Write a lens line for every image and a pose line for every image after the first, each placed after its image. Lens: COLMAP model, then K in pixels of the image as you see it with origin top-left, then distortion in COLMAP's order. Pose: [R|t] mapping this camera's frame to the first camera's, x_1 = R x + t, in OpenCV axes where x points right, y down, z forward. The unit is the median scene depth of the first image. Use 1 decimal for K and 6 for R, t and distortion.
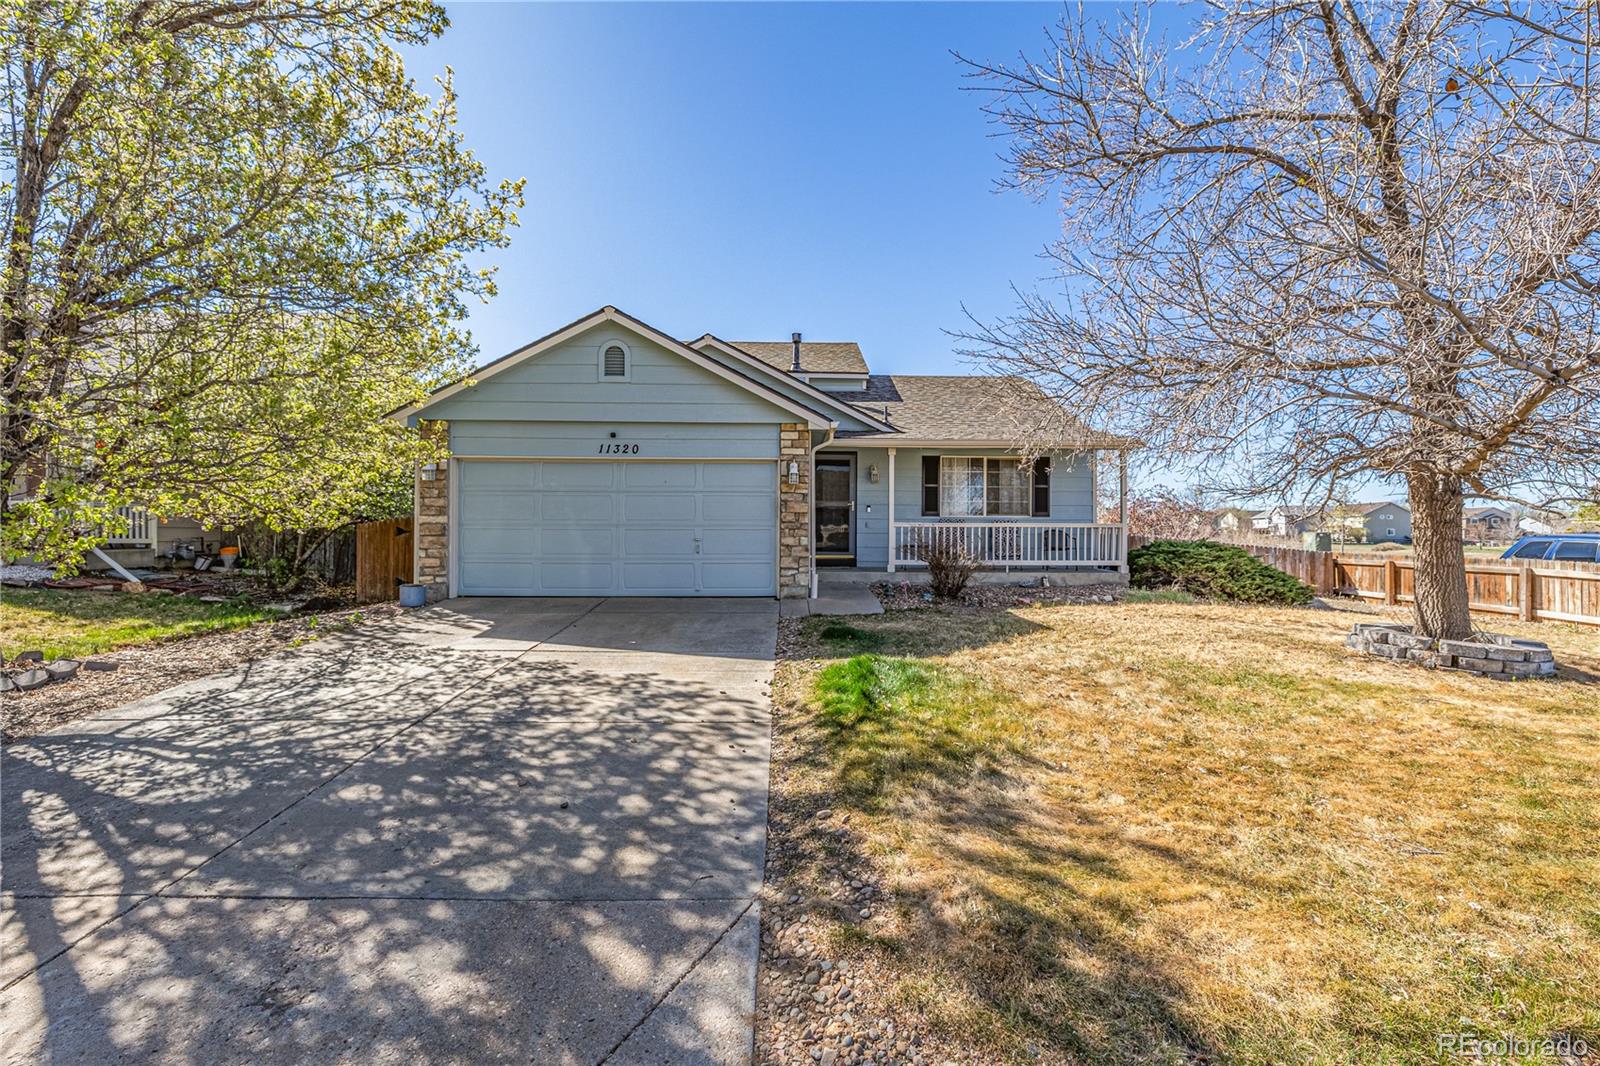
lens RADIAL K [[691.8, 0, 800.0], [0, 691.8, 533.0], [0, 0, 1]] dist [0.001313, -0.000337]
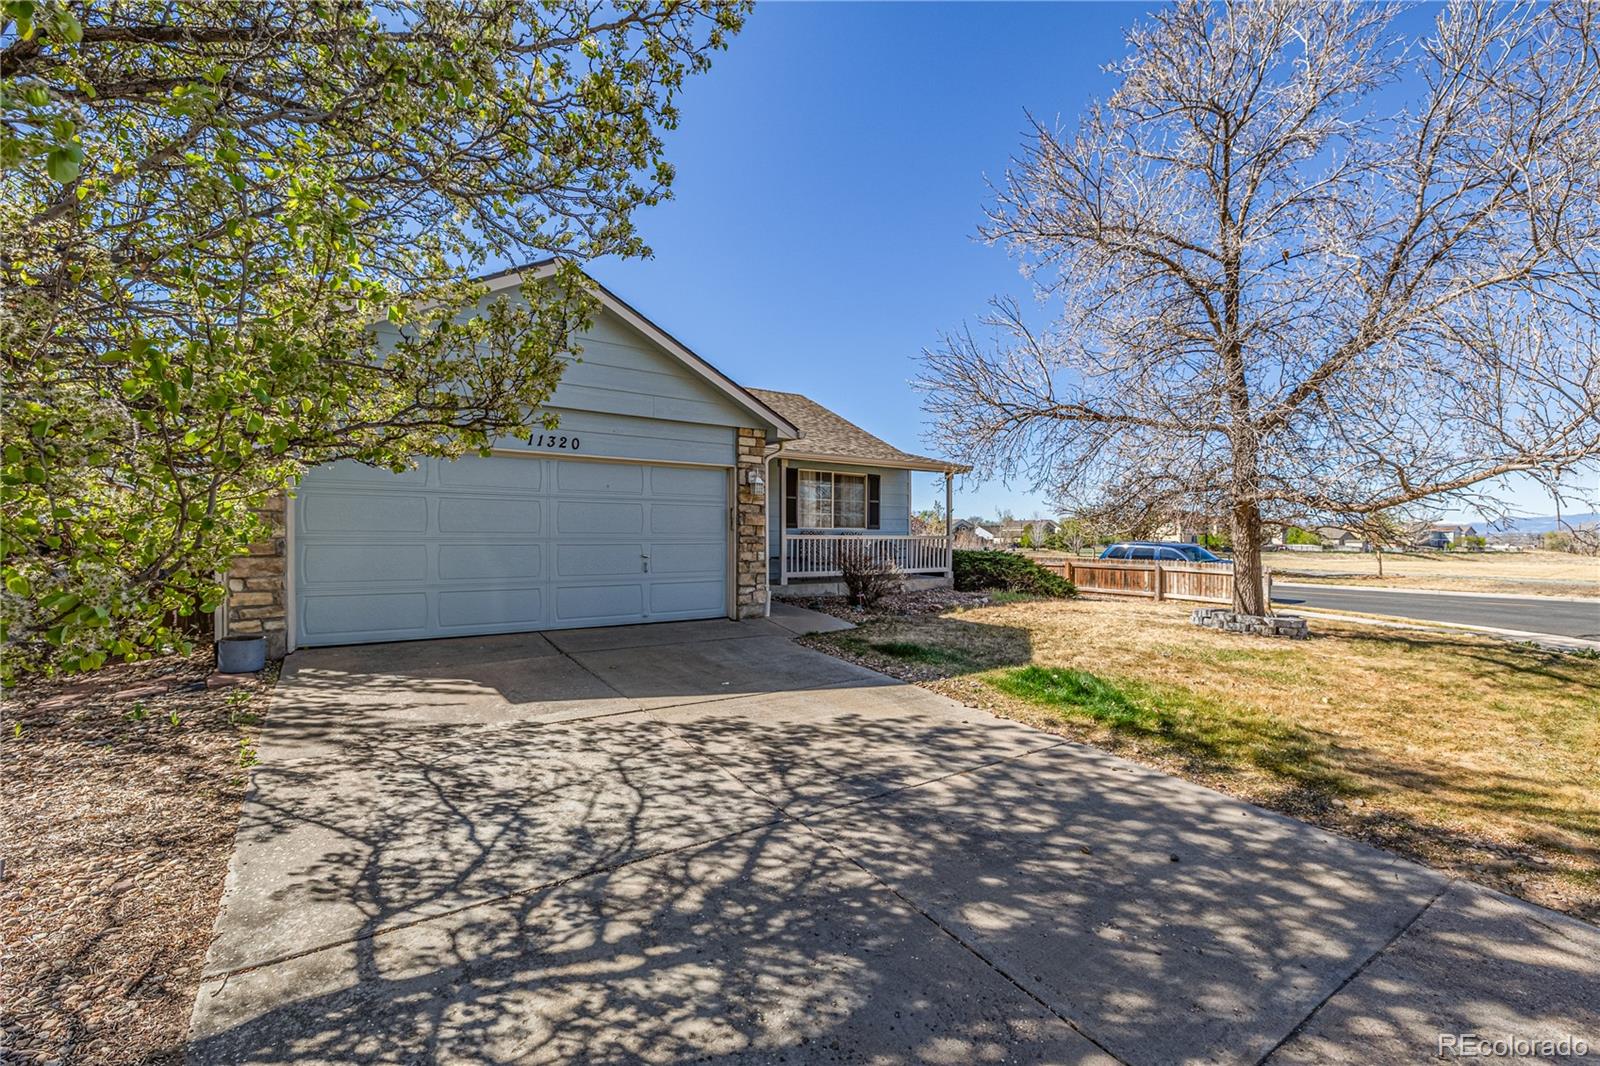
lens RADIAL K [[699.3, 0, 800.0], [0, 699.3, 533.0], [0, 0, 1]] dist [0.002587, -0.000172]
pose [[0.826011, 0.002658, 0.563648, -0.483131], [0.000309, 0.999987, -0.005169, -0.014290], [-0.563655, 0.004444, 0.825999, 0.190982]]
